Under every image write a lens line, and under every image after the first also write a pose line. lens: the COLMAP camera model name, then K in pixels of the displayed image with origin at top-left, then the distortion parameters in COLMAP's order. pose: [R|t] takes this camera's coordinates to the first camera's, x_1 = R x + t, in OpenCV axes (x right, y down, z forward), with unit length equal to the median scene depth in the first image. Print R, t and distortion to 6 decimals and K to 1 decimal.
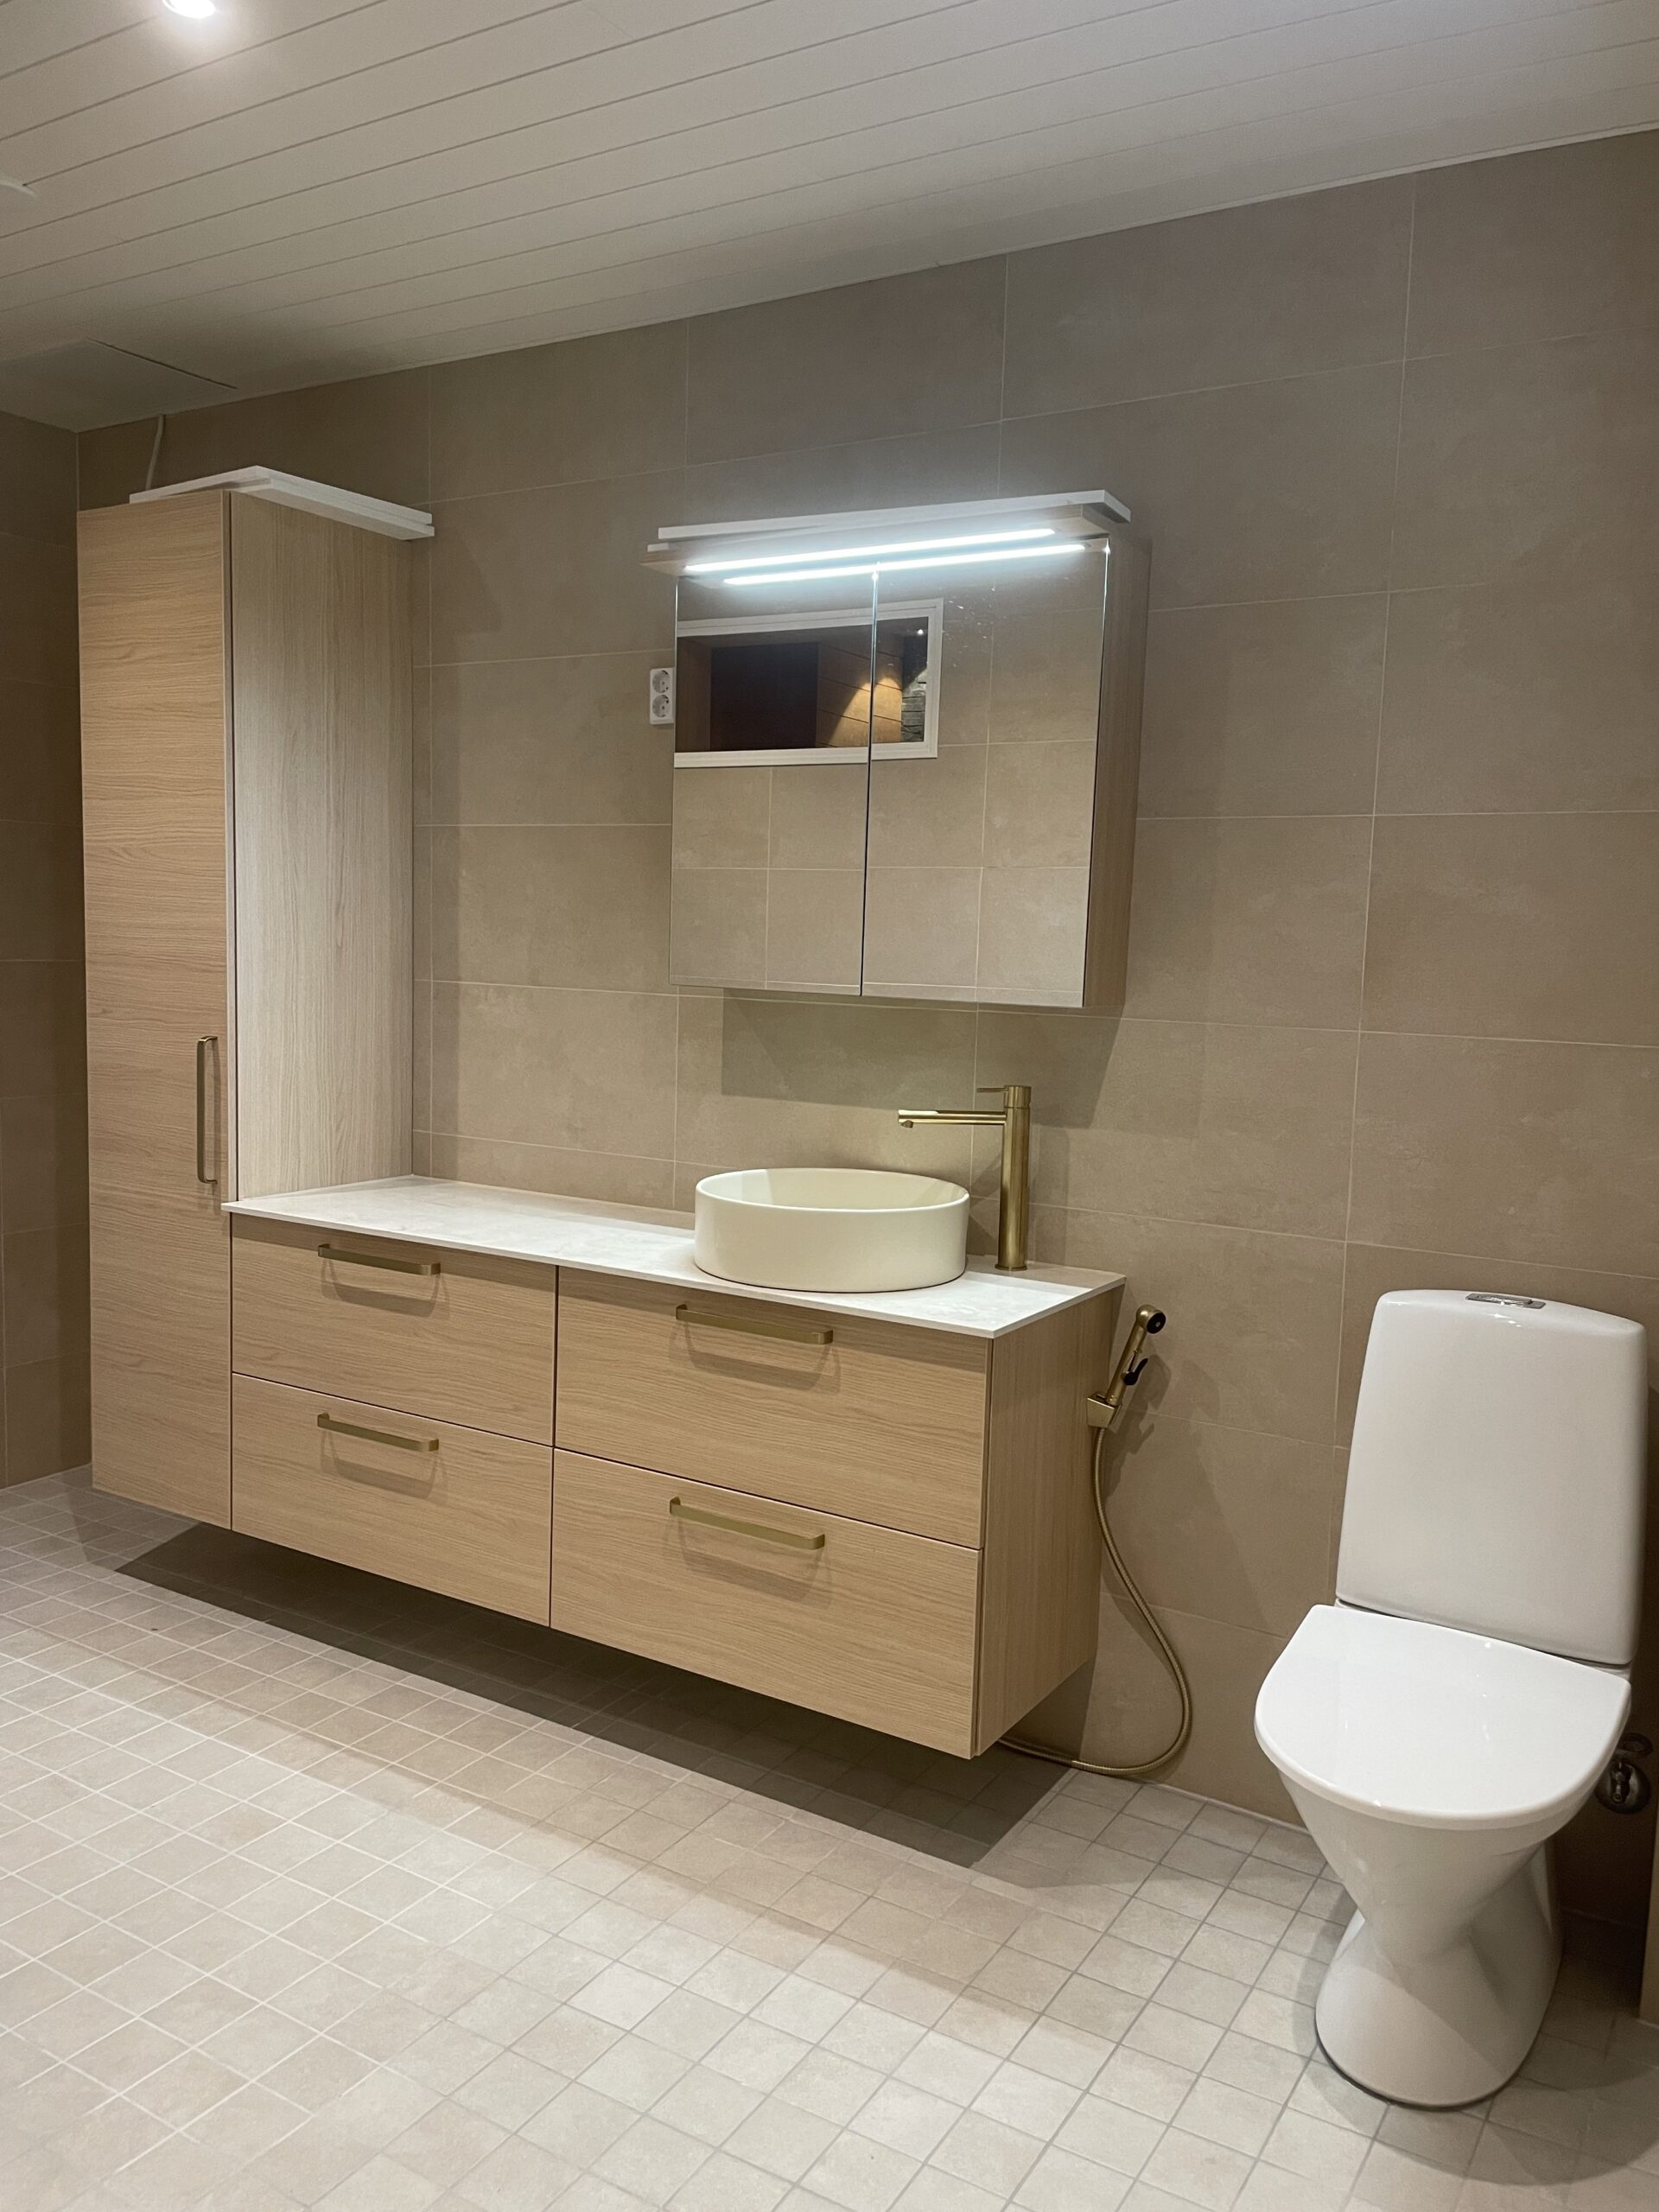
lens RADIAL K [[1684.6, 0, 855.7], [0, 1684.6, 1126.1], [0, 0, 1]] dist [0.081458, -0.110365]
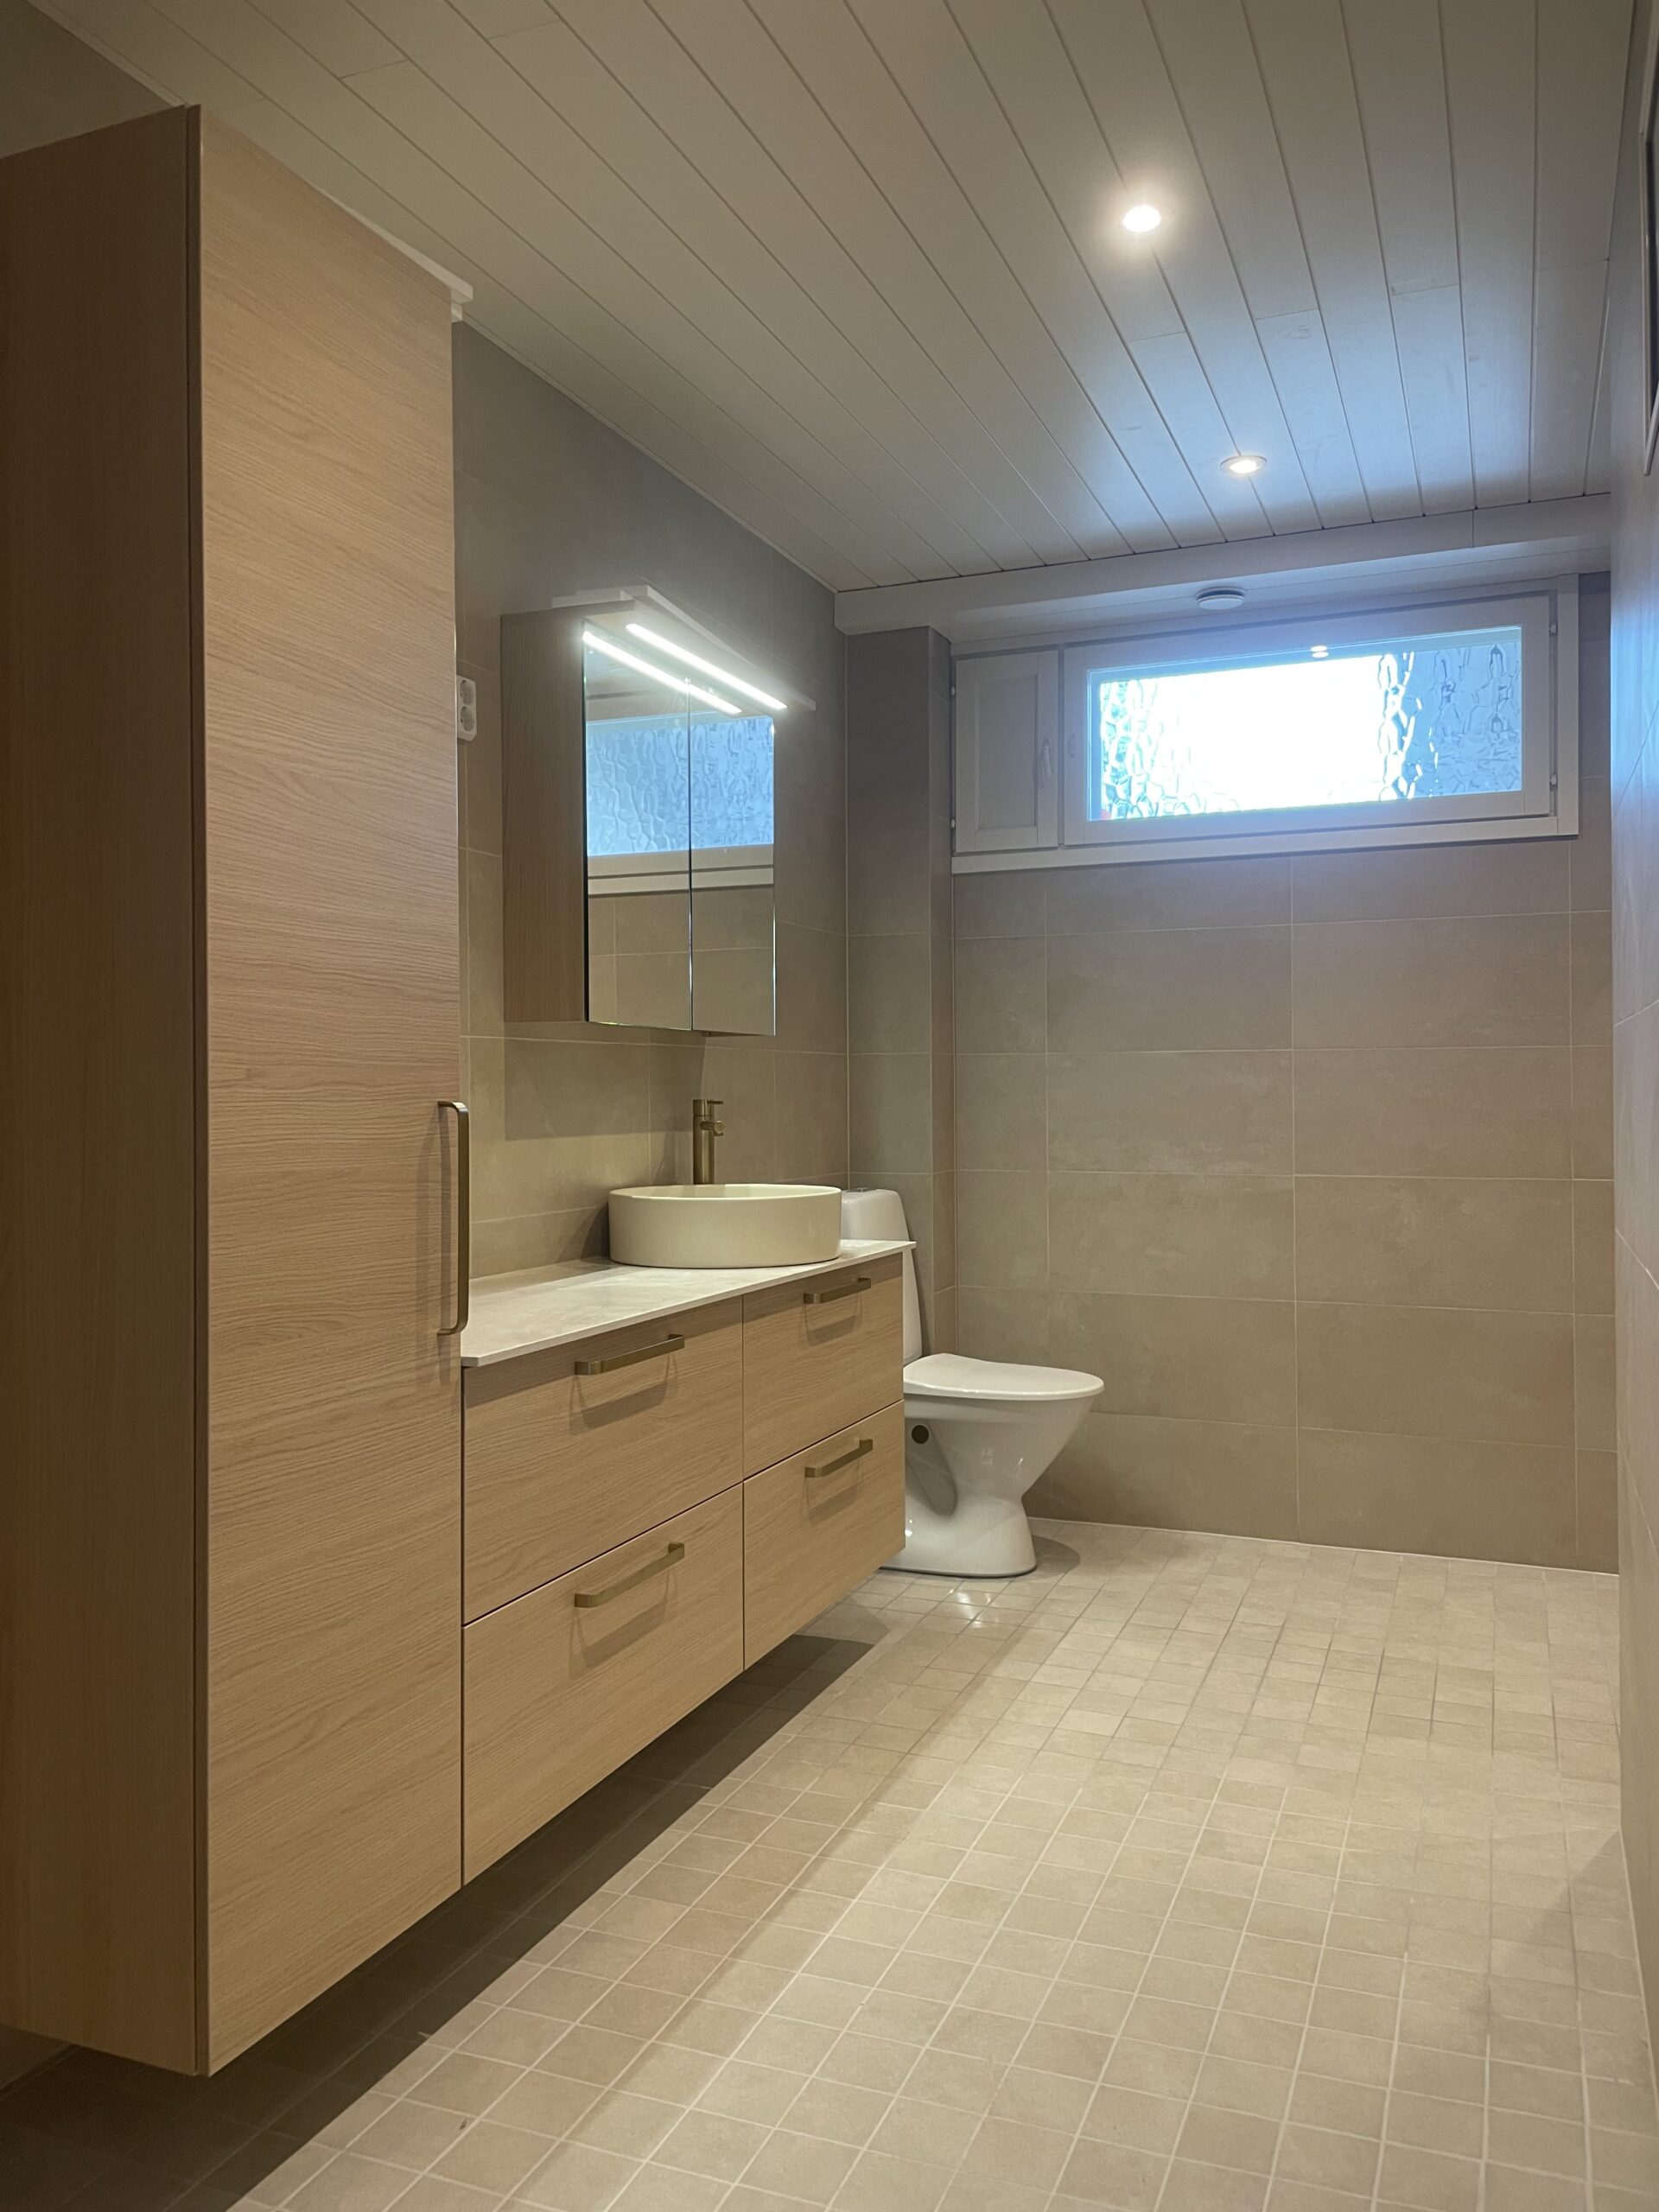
lens RADIAL K [[1684.6, 0, 837.6], [0, 1684.6, 1089.6], [0, 0, 1]] dist [0.081458, -0.110365]
pose [[-0.167923, -0.029745, 0.985351, -1.110059], [0.110743, 0.992648, 0.048837, -0.077449], [-0.979560, 0.117321, -0.163394, 1.034474]]
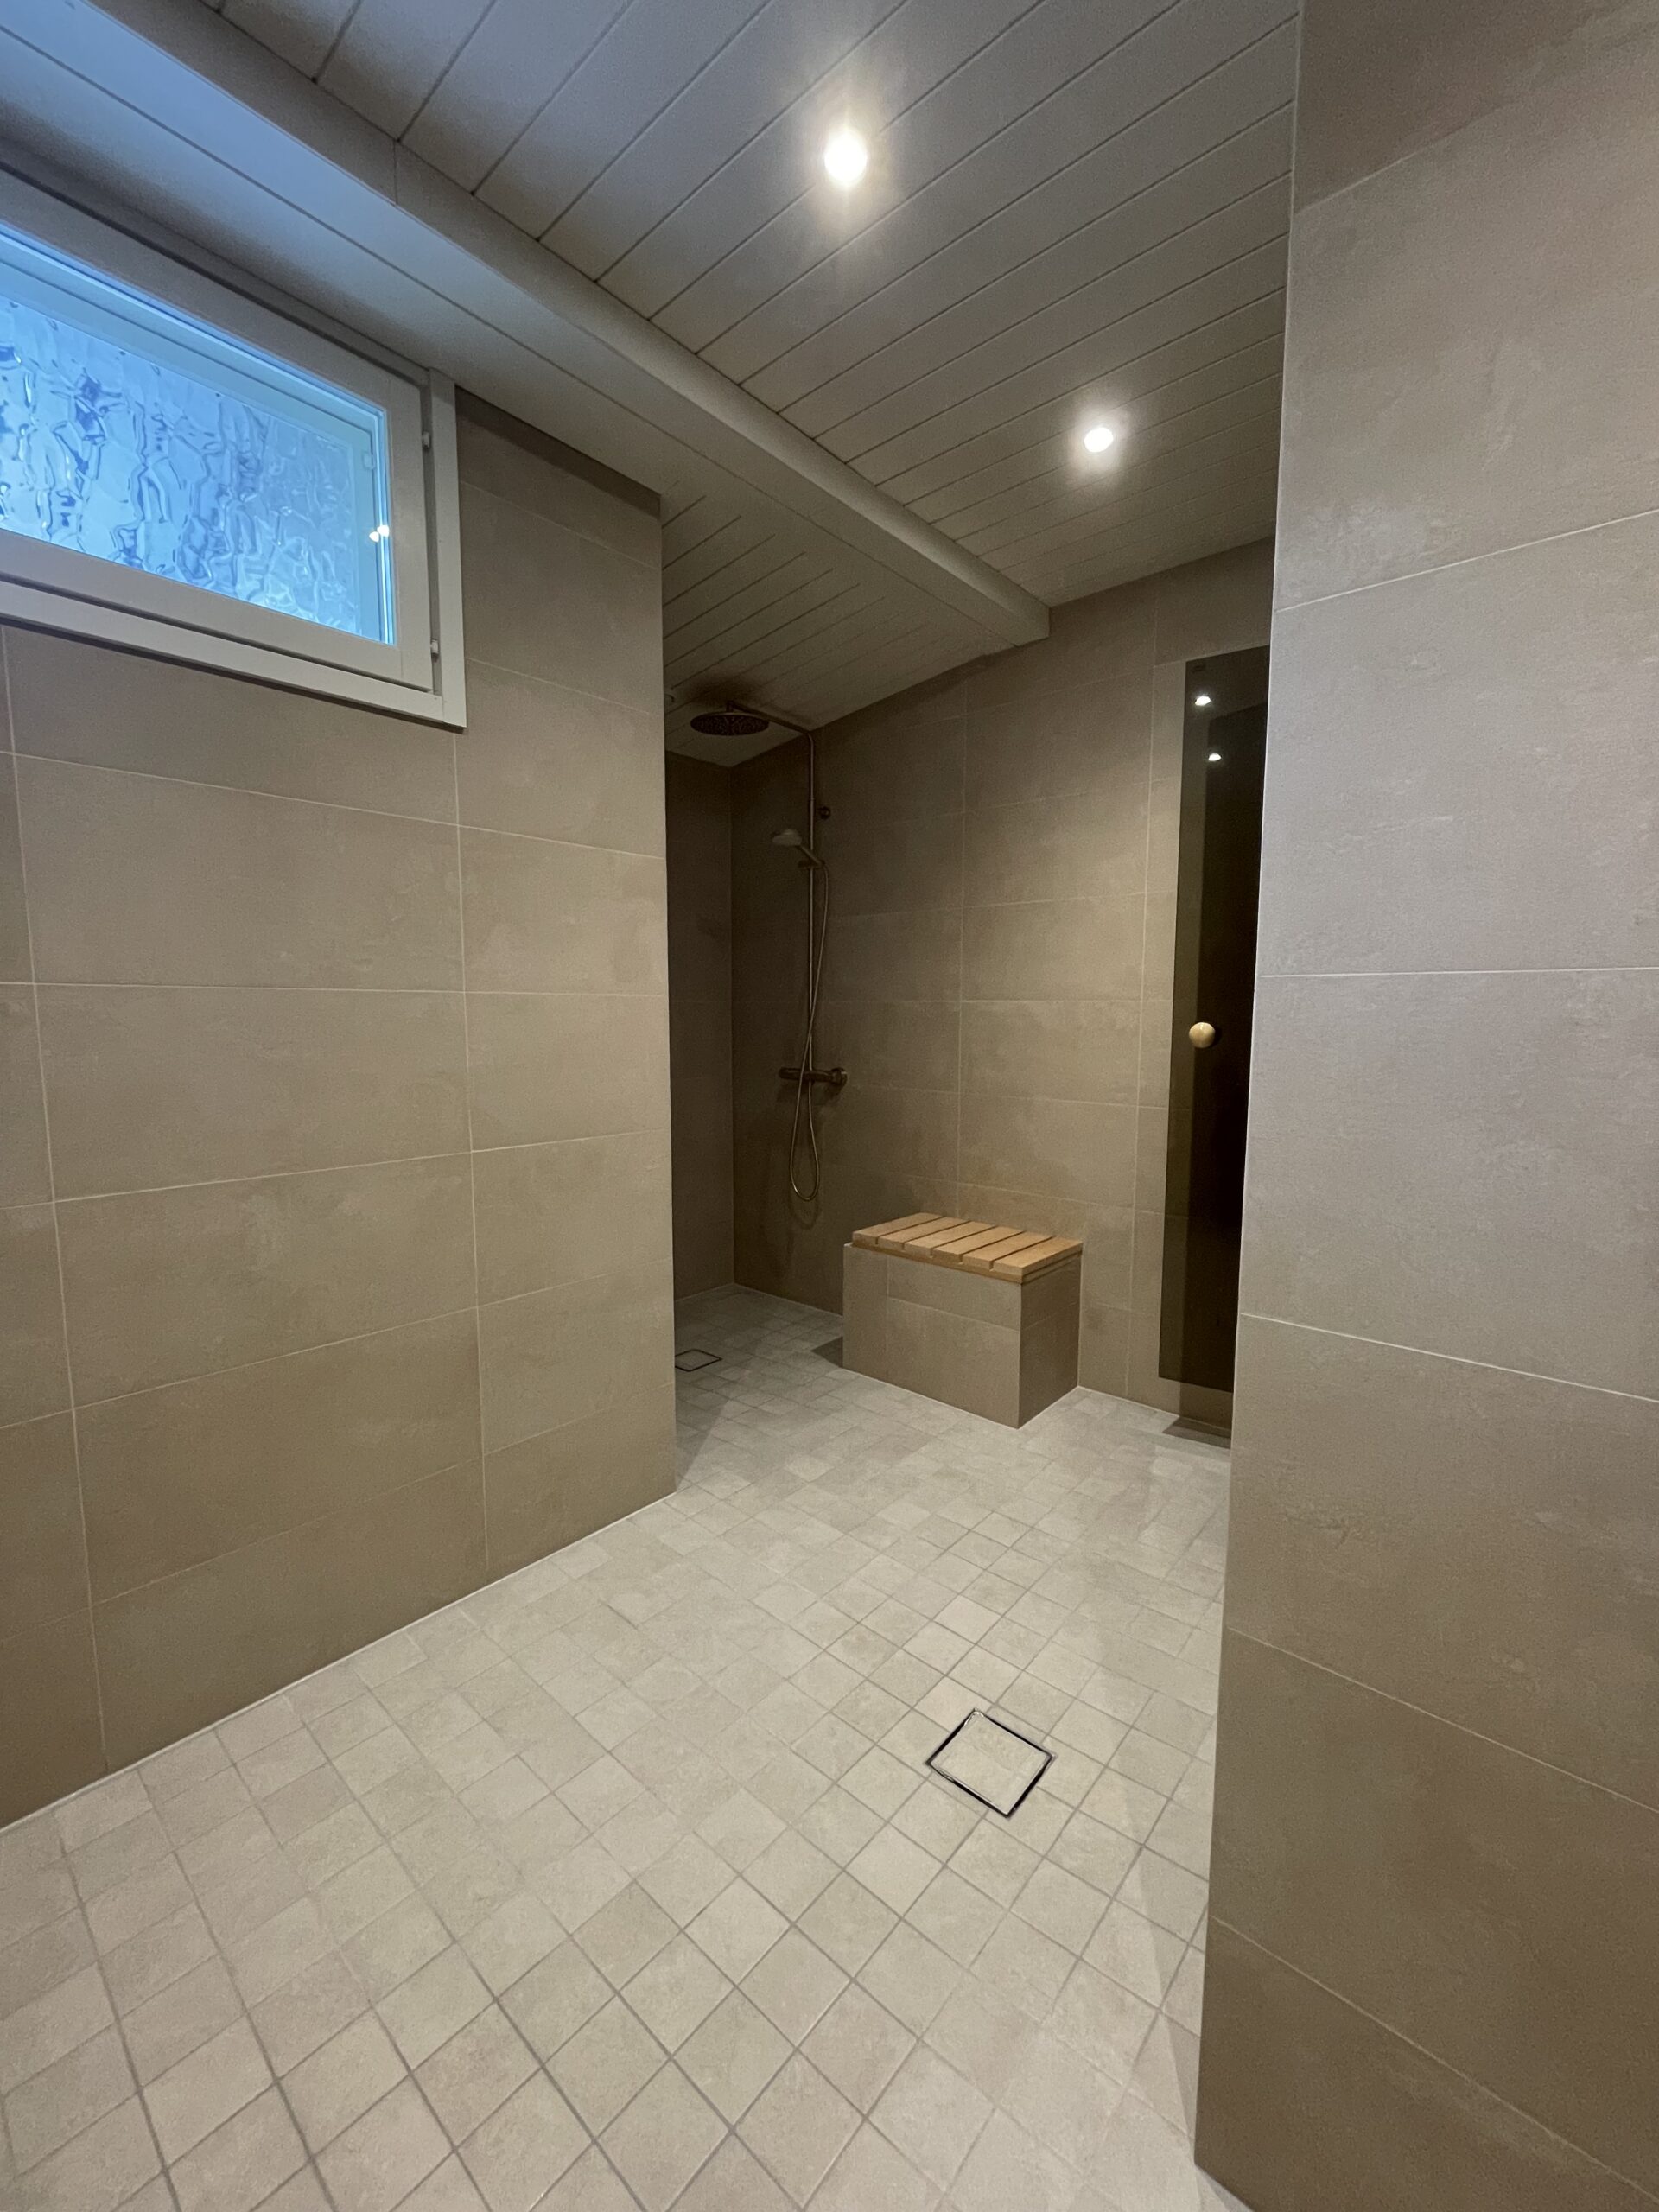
lens RADIAL K [[896.6, 0, 838.2], [0, 896.6, 1109.0], [0, 0, 1]] dist [-0.005528, 0.000965]
pose [[-0.985216, -0.057647, 0.161325, -0.199597], [-0.020629, 0.974753, 0.222332, -0.041470], [-0.170069, 0.215718, -0.961531, 0.773432]]
